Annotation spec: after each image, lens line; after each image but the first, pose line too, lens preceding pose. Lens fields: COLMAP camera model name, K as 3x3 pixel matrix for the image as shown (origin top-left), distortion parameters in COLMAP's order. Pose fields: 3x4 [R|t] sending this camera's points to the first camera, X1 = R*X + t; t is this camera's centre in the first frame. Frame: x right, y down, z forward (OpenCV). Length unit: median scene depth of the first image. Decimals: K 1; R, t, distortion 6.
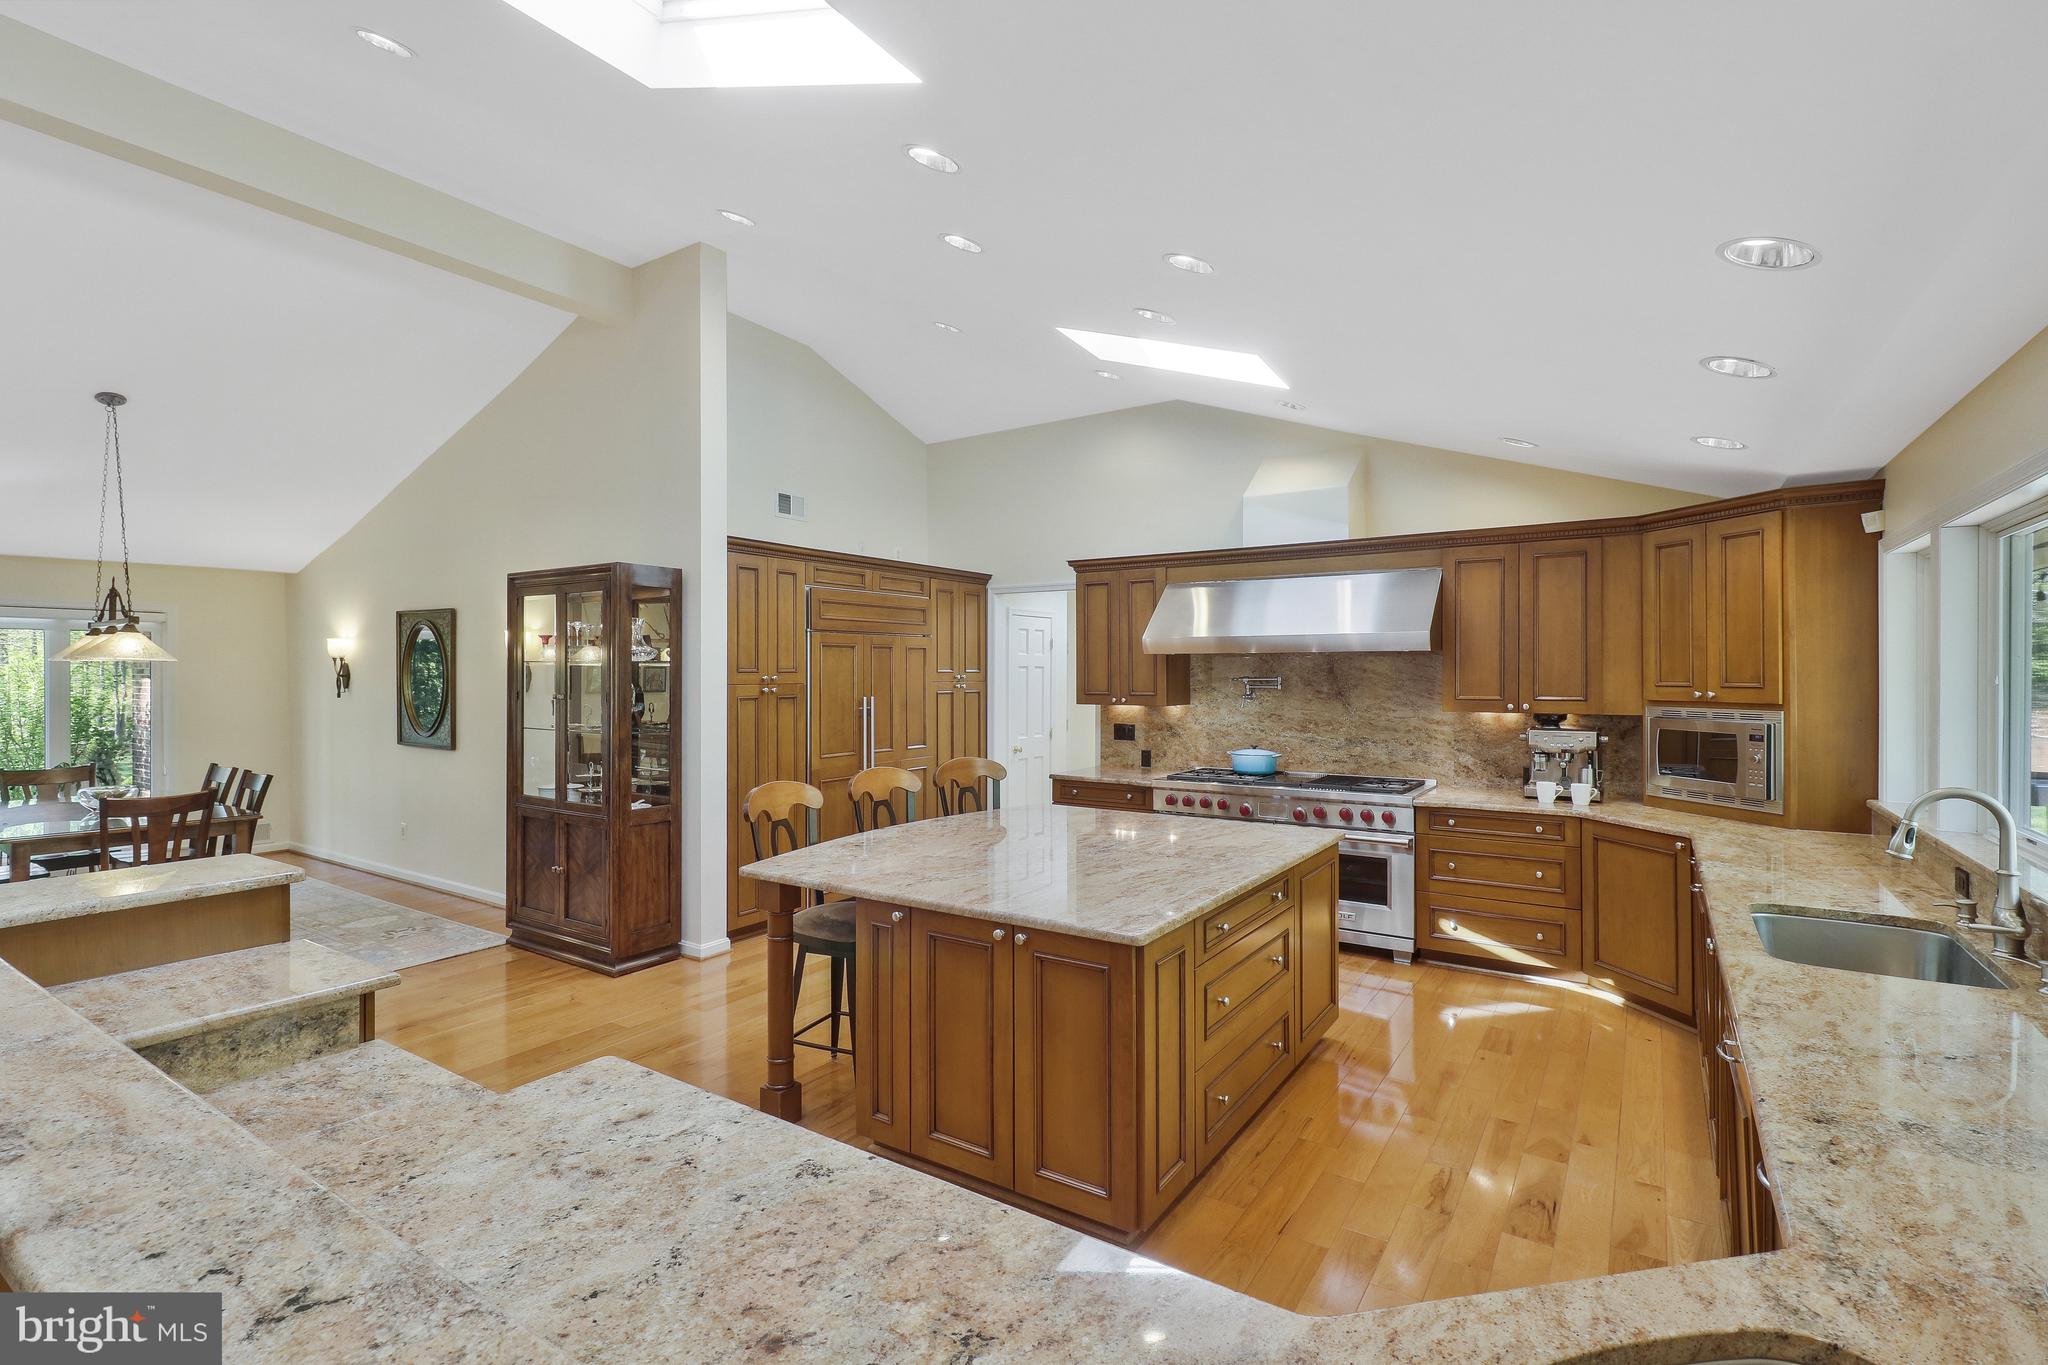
lens RADIAL K [[958.3, 0, 1023.4], [0, 958.3, 671.8], [0, 0, 1]] dist [-0.000574, 0.000501]
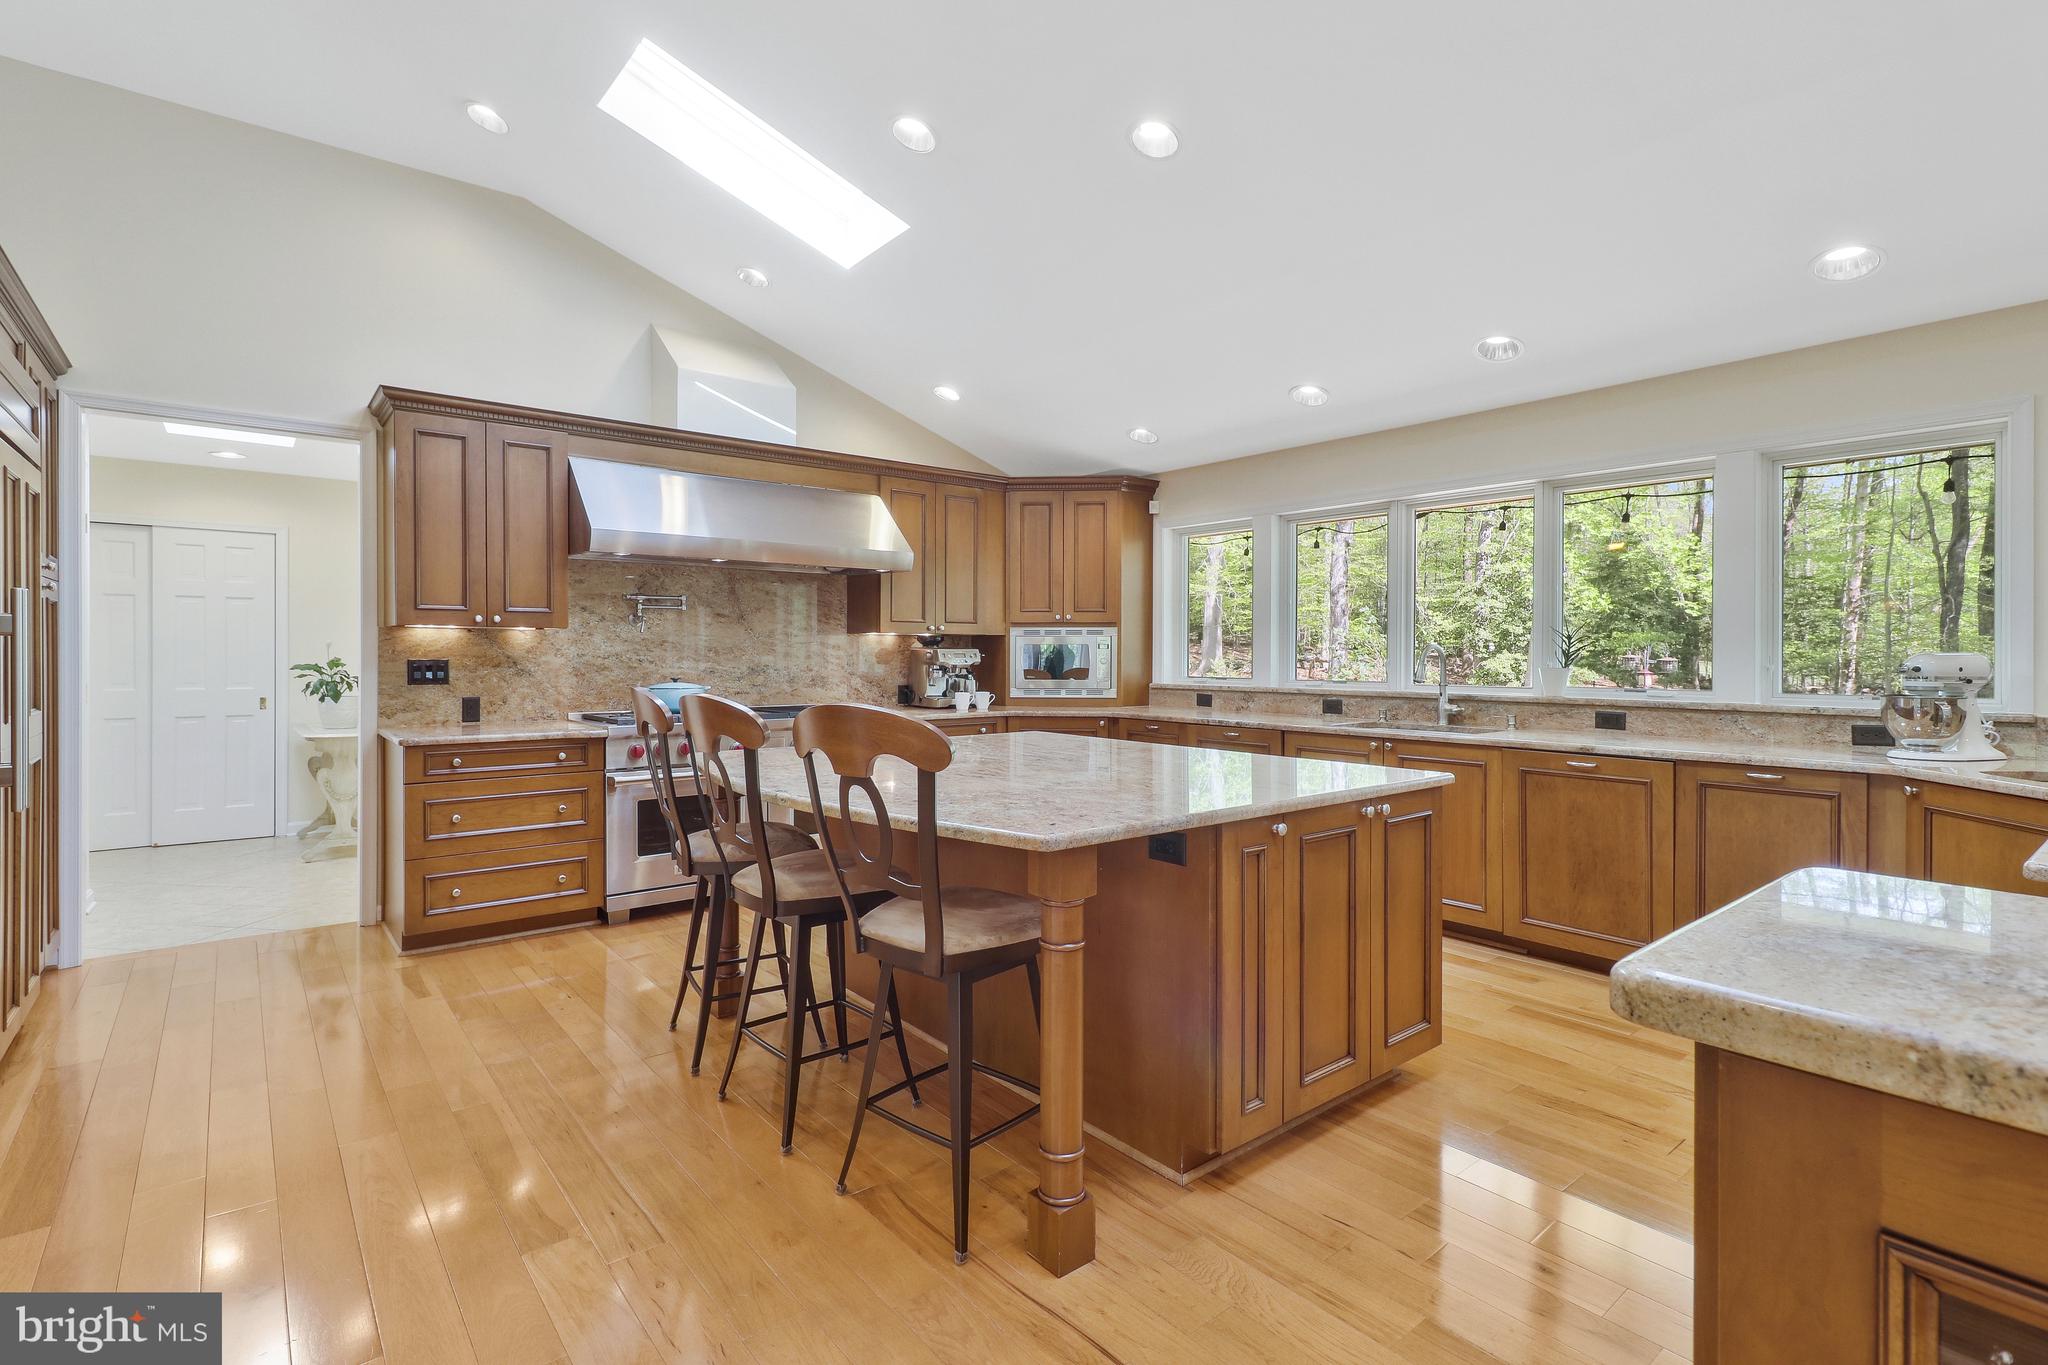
lens RADIAL K [[958.3, 0, 1026.9], [0, 958.3, 663.6], [0, 0, 1]] dist [-0.000574, 0.000501]
pose [[0.289950, -0.007957, 0.957009, -0.448499], [0.000157, 0.999966, 0.008267, 0.058266], [-0.957042, -0.002246, 0.289942, 0.477570]]
